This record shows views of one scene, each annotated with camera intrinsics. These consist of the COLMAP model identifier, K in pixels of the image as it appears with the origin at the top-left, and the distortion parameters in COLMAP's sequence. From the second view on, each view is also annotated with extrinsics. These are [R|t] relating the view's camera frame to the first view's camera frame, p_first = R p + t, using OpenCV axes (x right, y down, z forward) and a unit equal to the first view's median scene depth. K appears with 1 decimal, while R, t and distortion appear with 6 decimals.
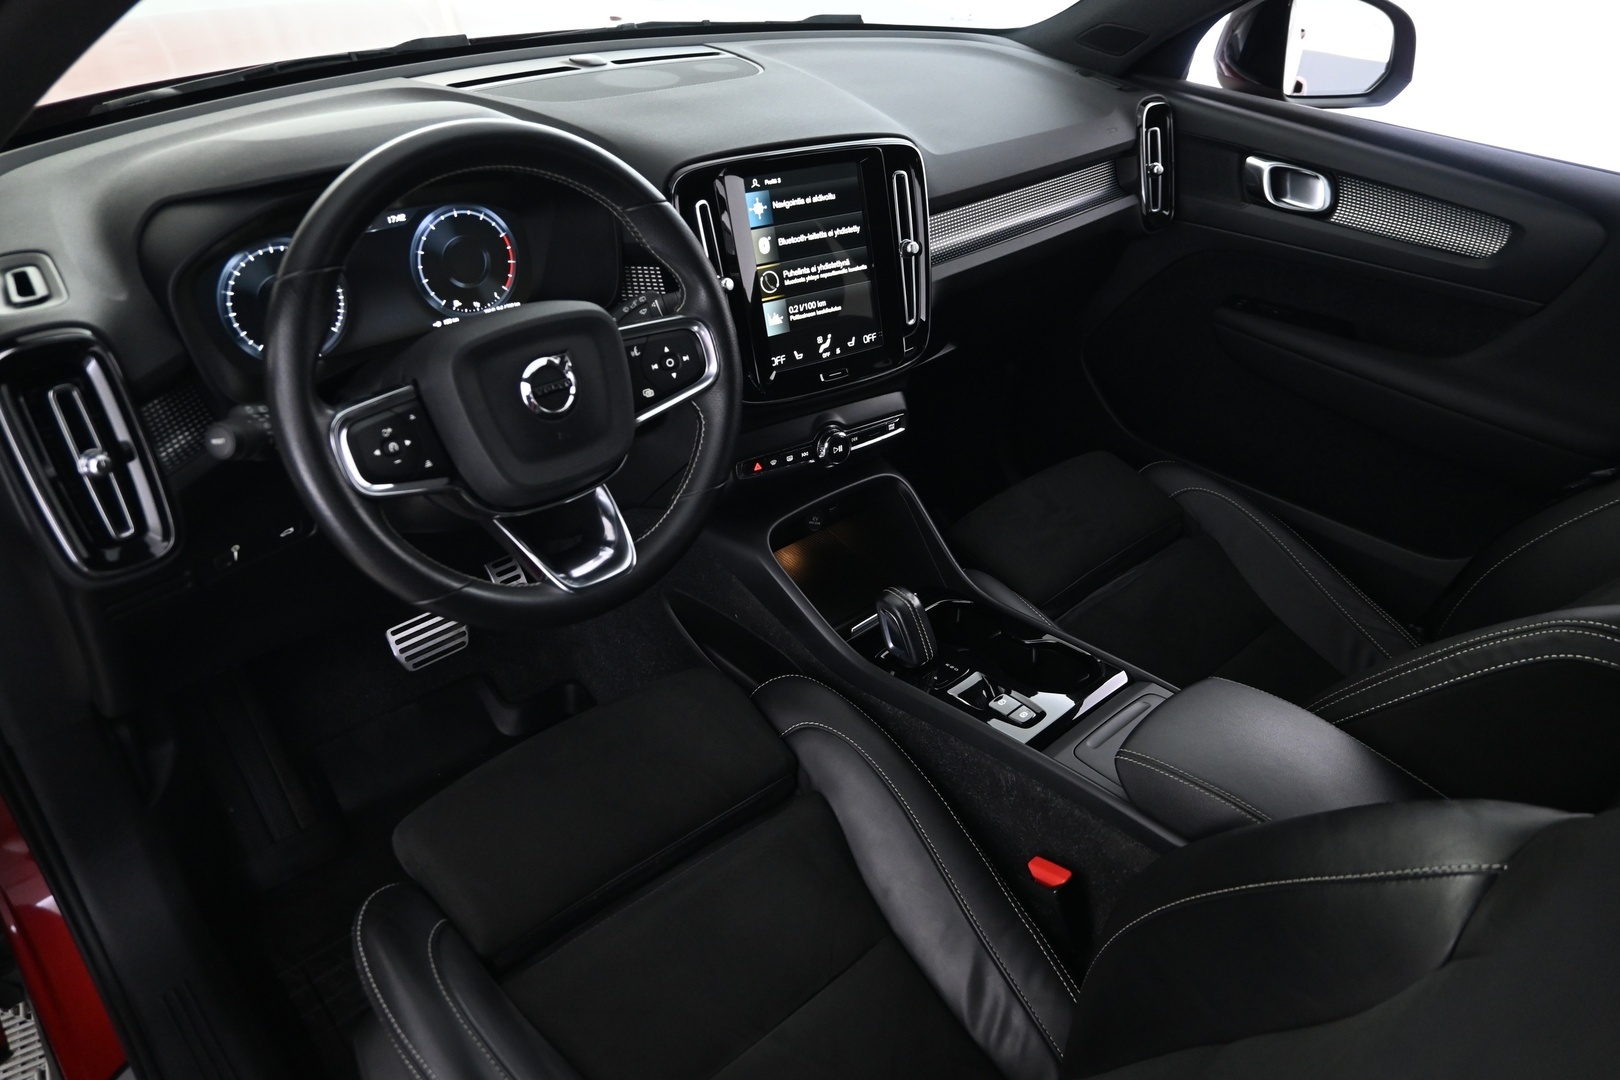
lens RADIAL K [[1070.8, 0, 810.0], [0, 1070.8, 540.0], [0, 0, 1]] dist [-0.030716, -0.000017]
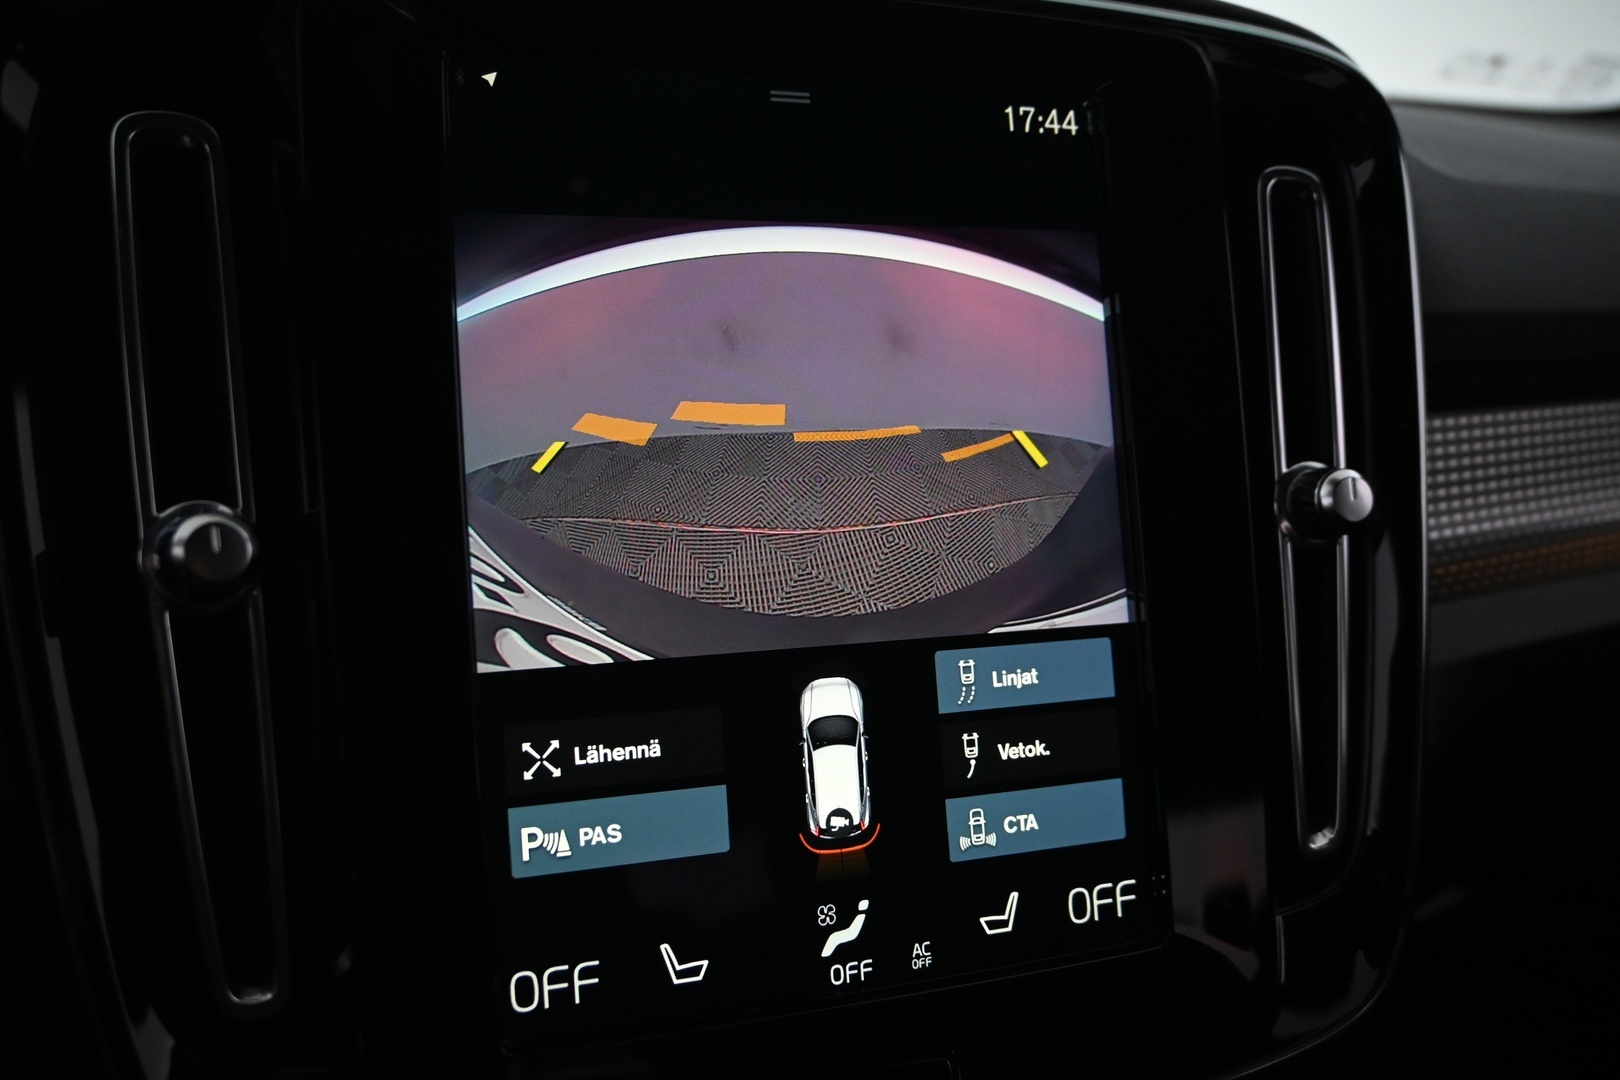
lens RADIAL K [[1311.2, 0, 810.0], [0, 1311.2, 540.0], [0, 0, 1]] dist [-0.005008, -0.005568]
pose [[0.955545, 0.065074, -0.287574, 0.072108], [-0.156273, 0.938854, -0.306811, -0.173430], [0.250024, 0.338111, 0.907286, 0.758575]]
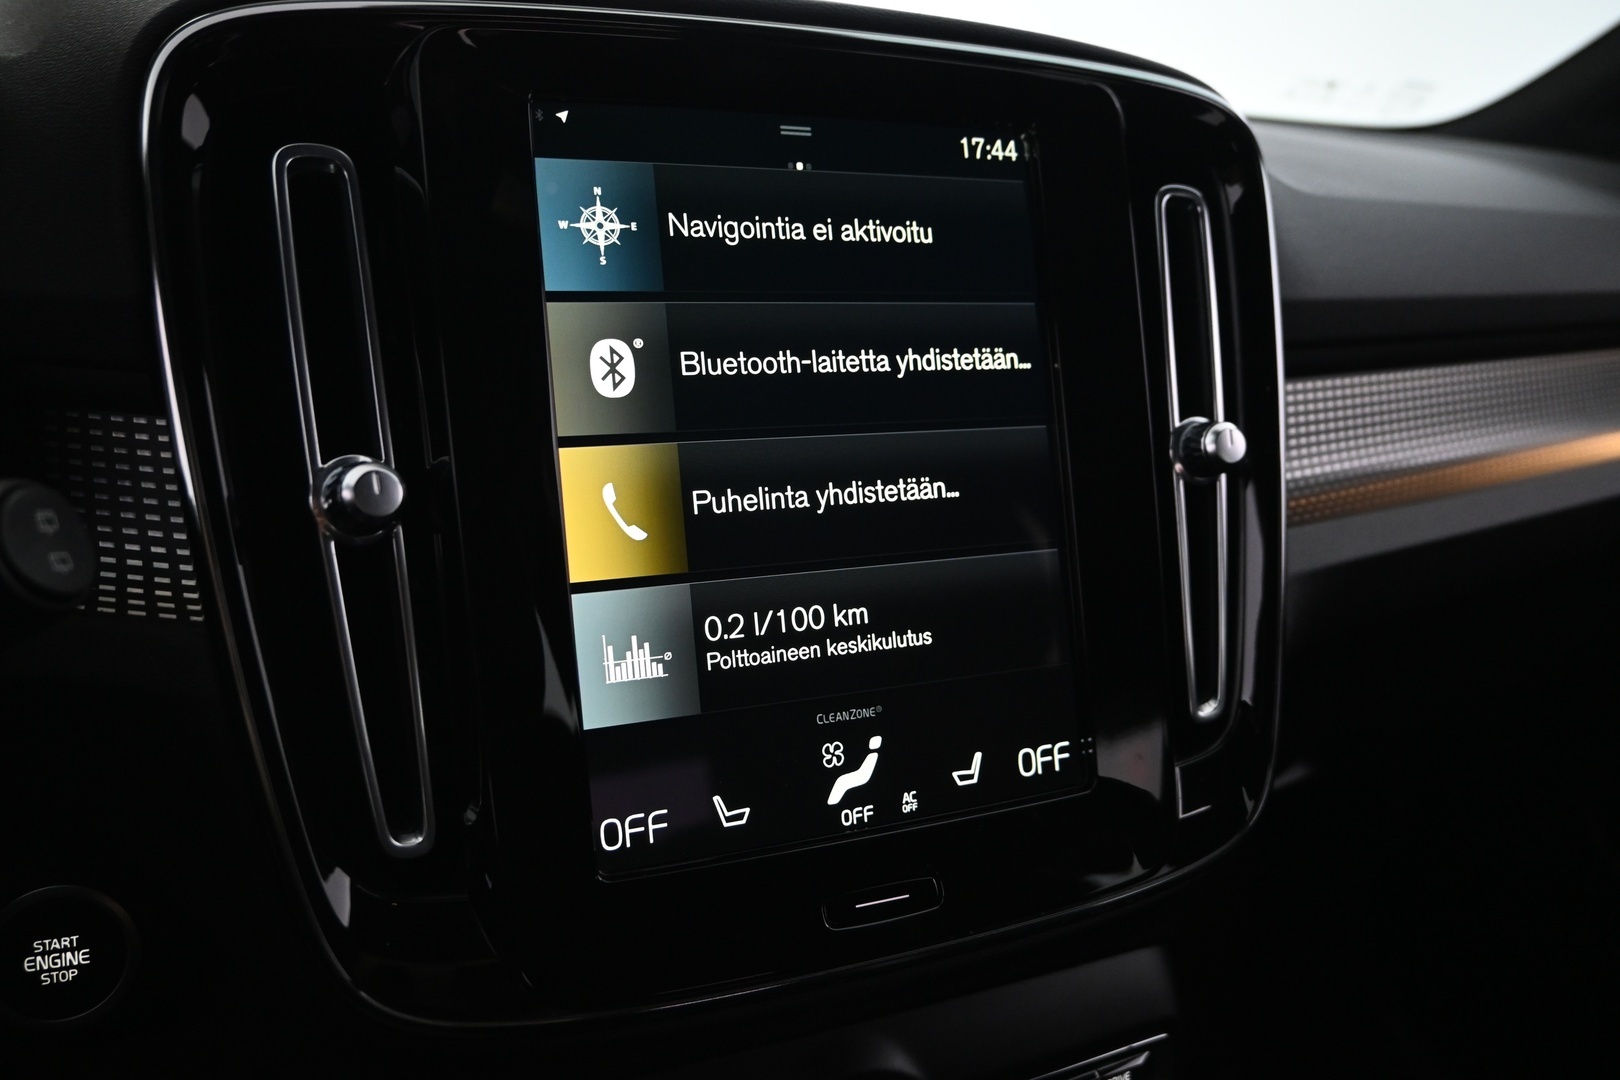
lens RADIAL K [[1175.2, 0, 810.0], [0, 1175.2, 540.0], [0, 0, 1]] dist [0.007019, 0.003996]
pose [[0.974520, 0.056085, -0.217174, 0.061390], [-0.118723, 0.950457, -0.287290, -0.154598], [0.190302, 0.305754, 0.932899, 0.722848]]
